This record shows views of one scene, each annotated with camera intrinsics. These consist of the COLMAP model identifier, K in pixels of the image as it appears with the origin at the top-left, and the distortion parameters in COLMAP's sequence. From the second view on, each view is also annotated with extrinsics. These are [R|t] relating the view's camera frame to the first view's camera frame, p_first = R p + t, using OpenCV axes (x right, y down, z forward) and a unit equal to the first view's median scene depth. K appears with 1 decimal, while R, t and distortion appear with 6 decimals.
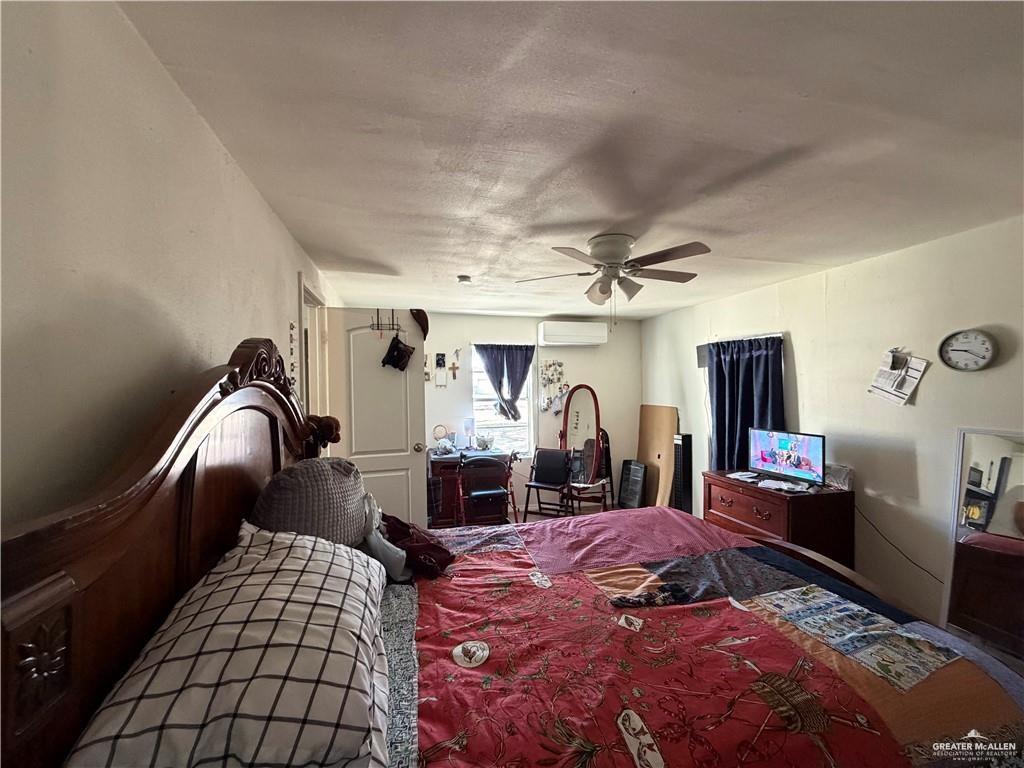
lens RADIAL K [[409.4, 0, 512.8], [0, 409.4, 386.9], [0, 0, 1]] dist [0.000367, -0.000197]
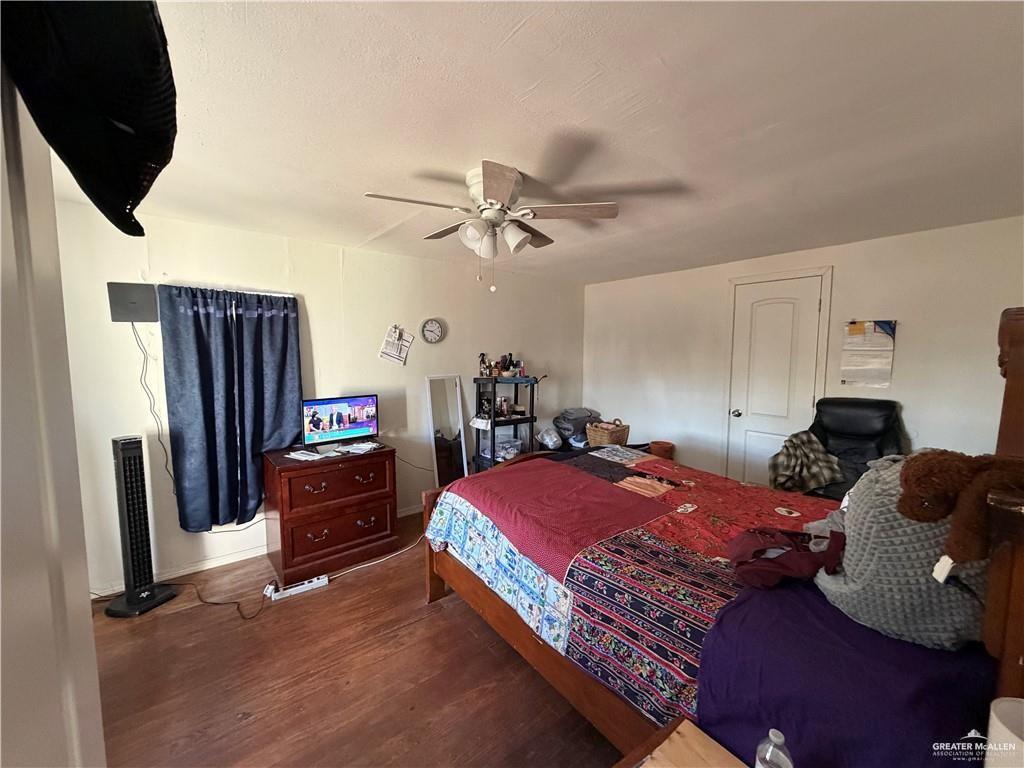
lens RADIAL K [[409.4, 0, 509.5], [0, 409.4, 384.0], [0, 0, 1]] dist [0.000367, -0.000197]
pose [[-0.411994, -0.079496, 0.907712, -0.556603], [0.000096, 0.996183, 0.087288, -0.017508], [-0.911186, 0.036050, -0.410414, 1.345400]]
